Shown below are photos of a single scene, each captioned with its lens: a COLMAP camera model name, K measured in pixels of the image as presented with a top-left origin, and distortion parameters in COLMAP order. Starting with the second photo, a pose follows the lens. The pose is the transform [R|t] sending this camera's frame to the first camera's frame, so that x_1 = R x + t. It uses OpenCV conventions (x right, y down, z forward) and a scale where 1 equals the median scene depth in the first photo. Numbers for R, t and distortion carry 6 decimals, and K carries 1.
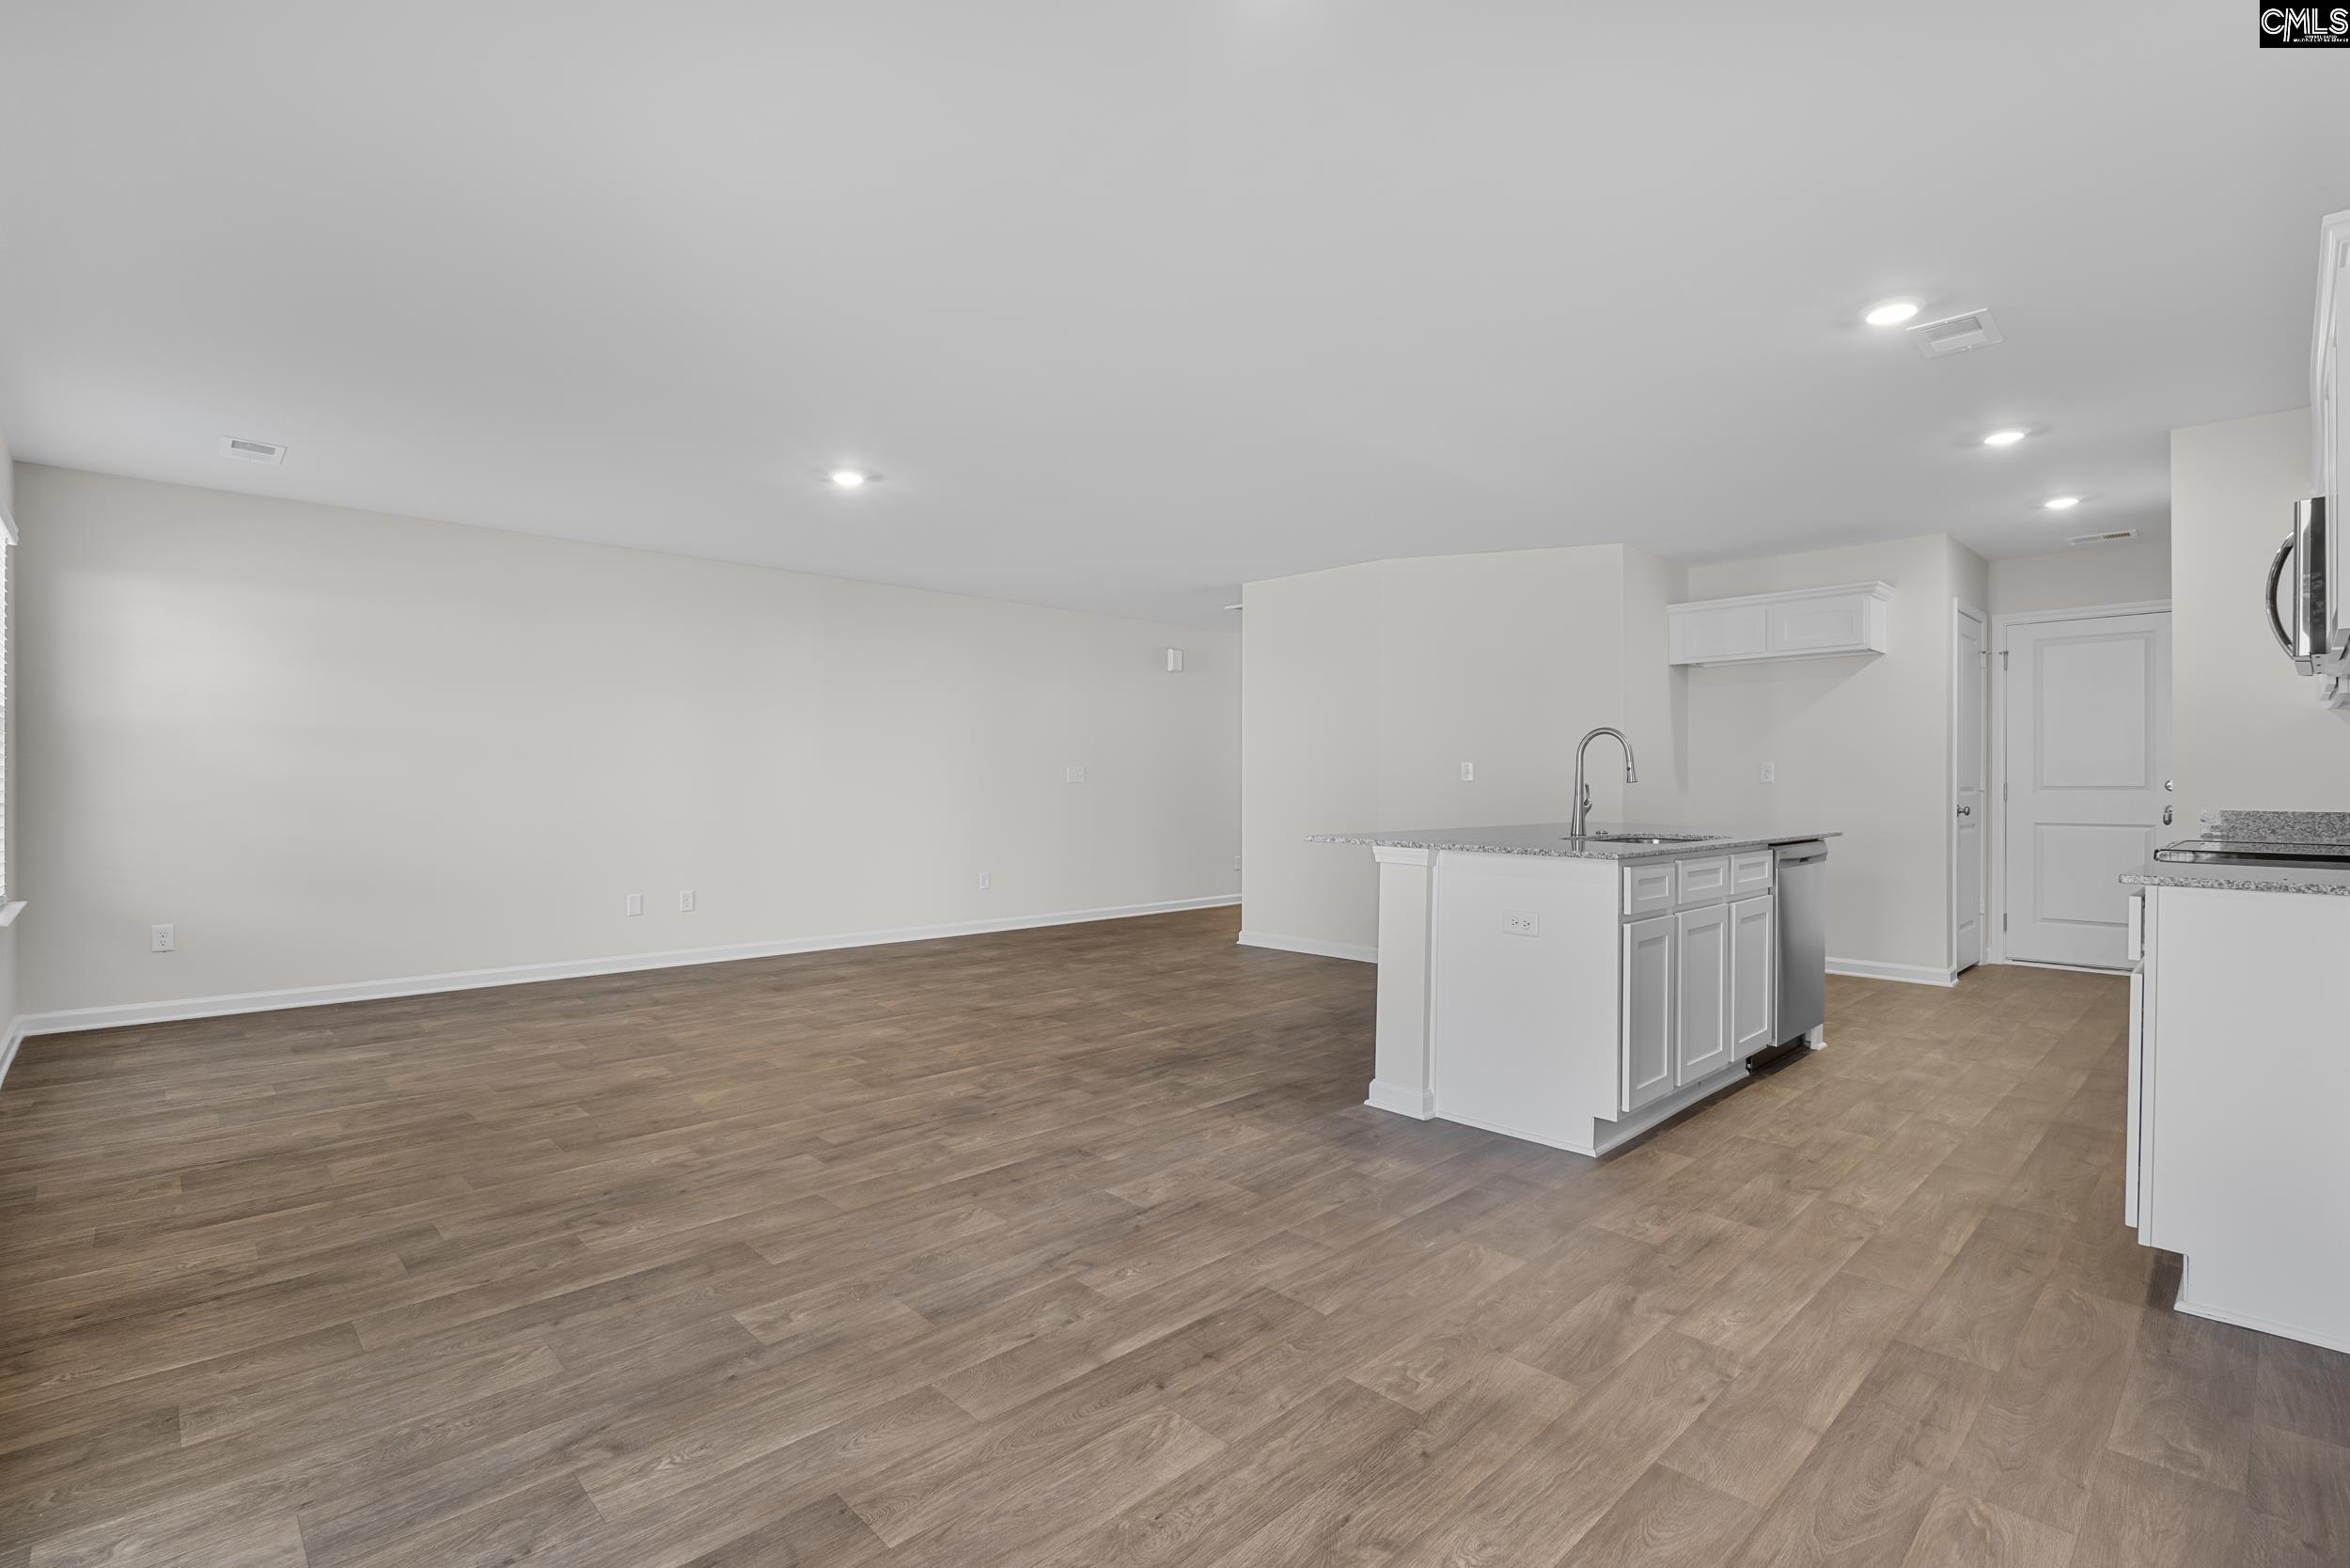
lens RADIAL K [[1100.5, 0, 1169.4], [0, 1100.5, 786.0], [0, 0, 1]] dist [-0.003352, -0.000710]
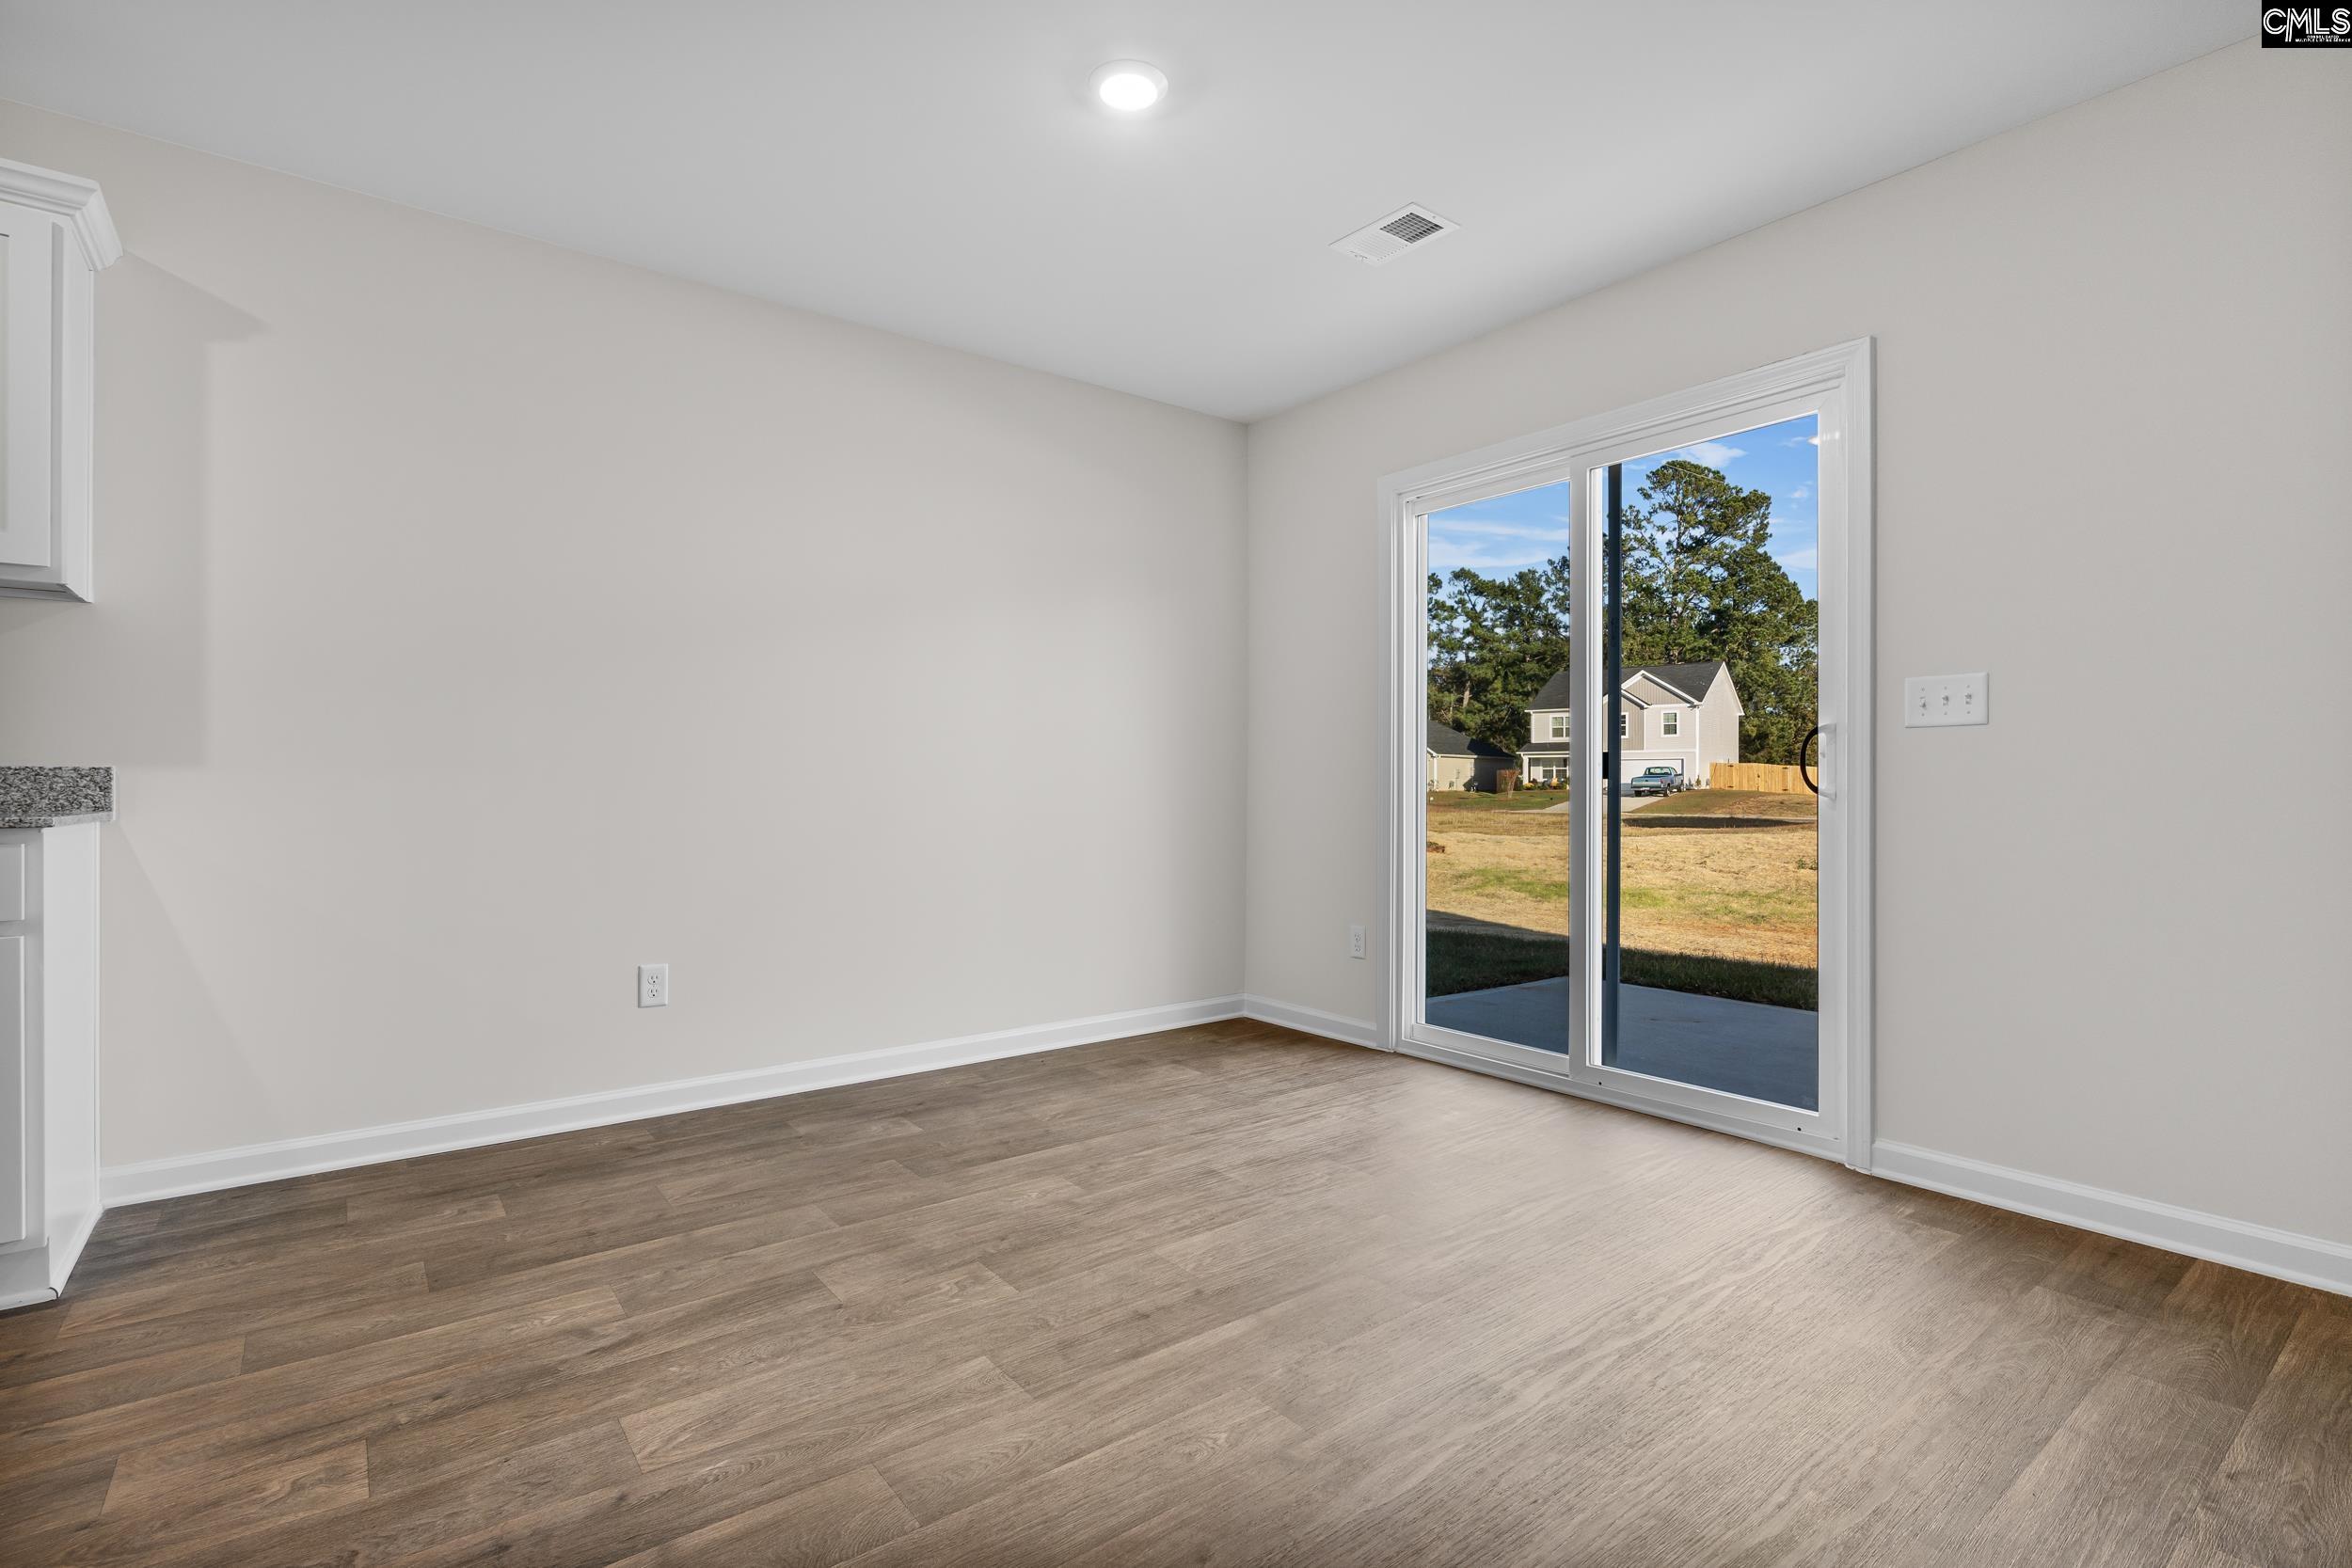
lens RADIAL K [[1101.3, 0, 1158.9], [0, 1101.3, 778.5], [0, 0, 1]] dist [-0.003352, -0.000710]
pose [[-0.992722, -0.002936, 0.120391, -0.048636], [-0.003002, 0.999995, -0.000362, 0.029192], [-0.120389, -0.000721, -0.992726, 1.045511]]
